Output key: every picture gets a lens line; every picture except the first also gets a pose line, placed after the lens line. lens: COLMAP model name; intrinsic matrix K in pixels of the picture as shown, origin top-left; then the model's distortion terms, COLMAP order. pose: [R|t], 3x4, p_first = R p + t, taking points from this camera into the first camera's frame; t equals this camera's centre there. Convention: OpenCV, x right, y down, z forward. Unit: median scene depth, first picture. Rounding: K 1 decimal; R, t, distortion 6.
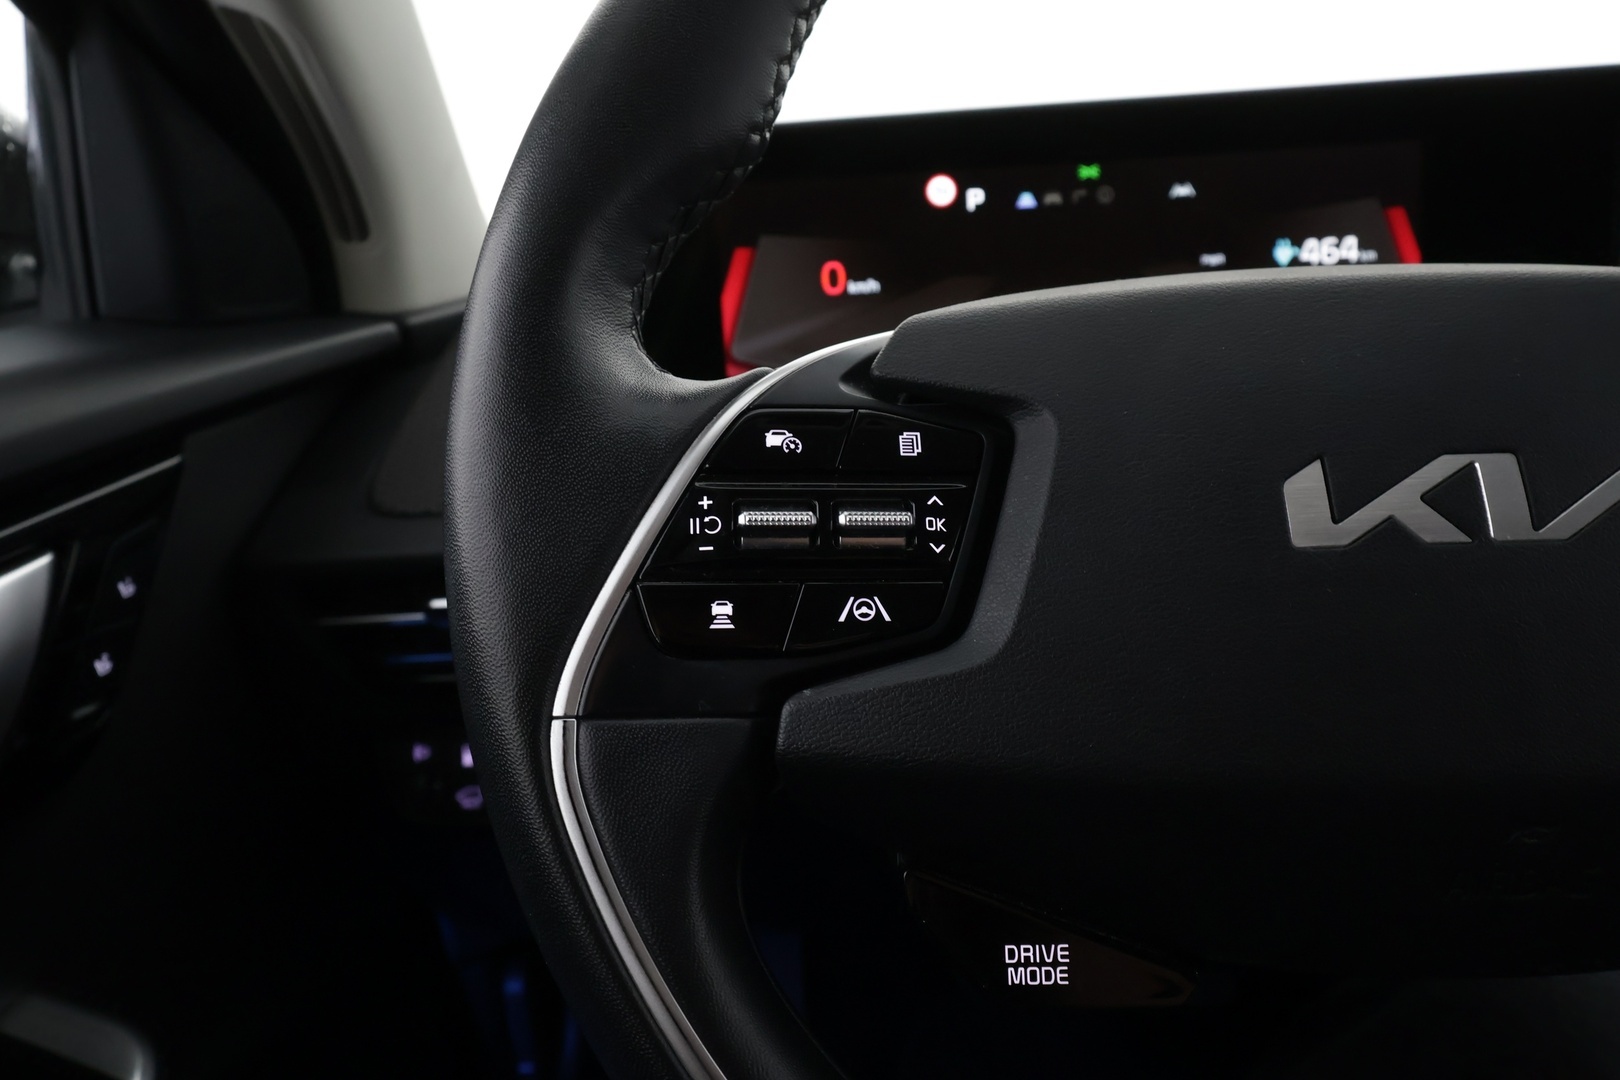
lens RADIAL K [[1064.4, 0, 815.2], [0, 1064.4, 533.1], [0, 0, 1]] dist [0.019811, -0.004745]
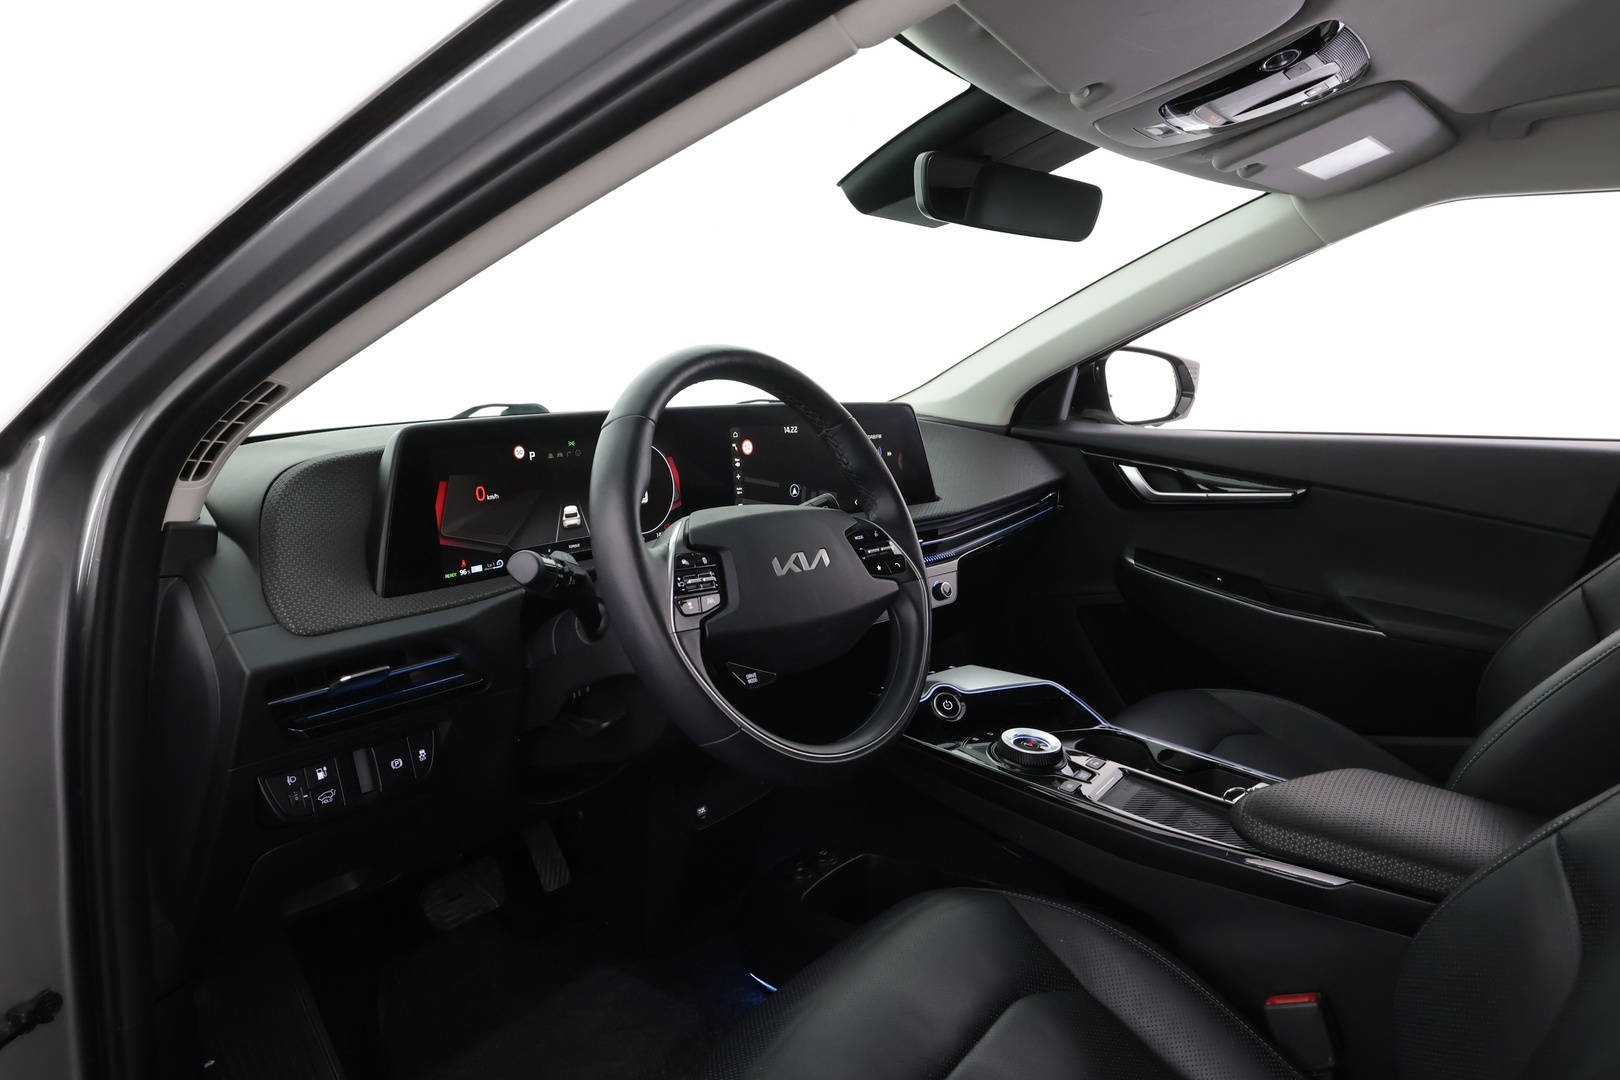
lens RADIAL K [[1064.4, 0, 815.2], [0, 1064.4, 533.1], [0, 0, 1]] dist [0.019811, -0.004745]
pose [[0.638595, -0.064554, 0.766831, -2.702600], [0.146275, 0.988491, -0.038599, 0.029739], [-0.755513, 0.136818, 0.640688, -1.893253]]
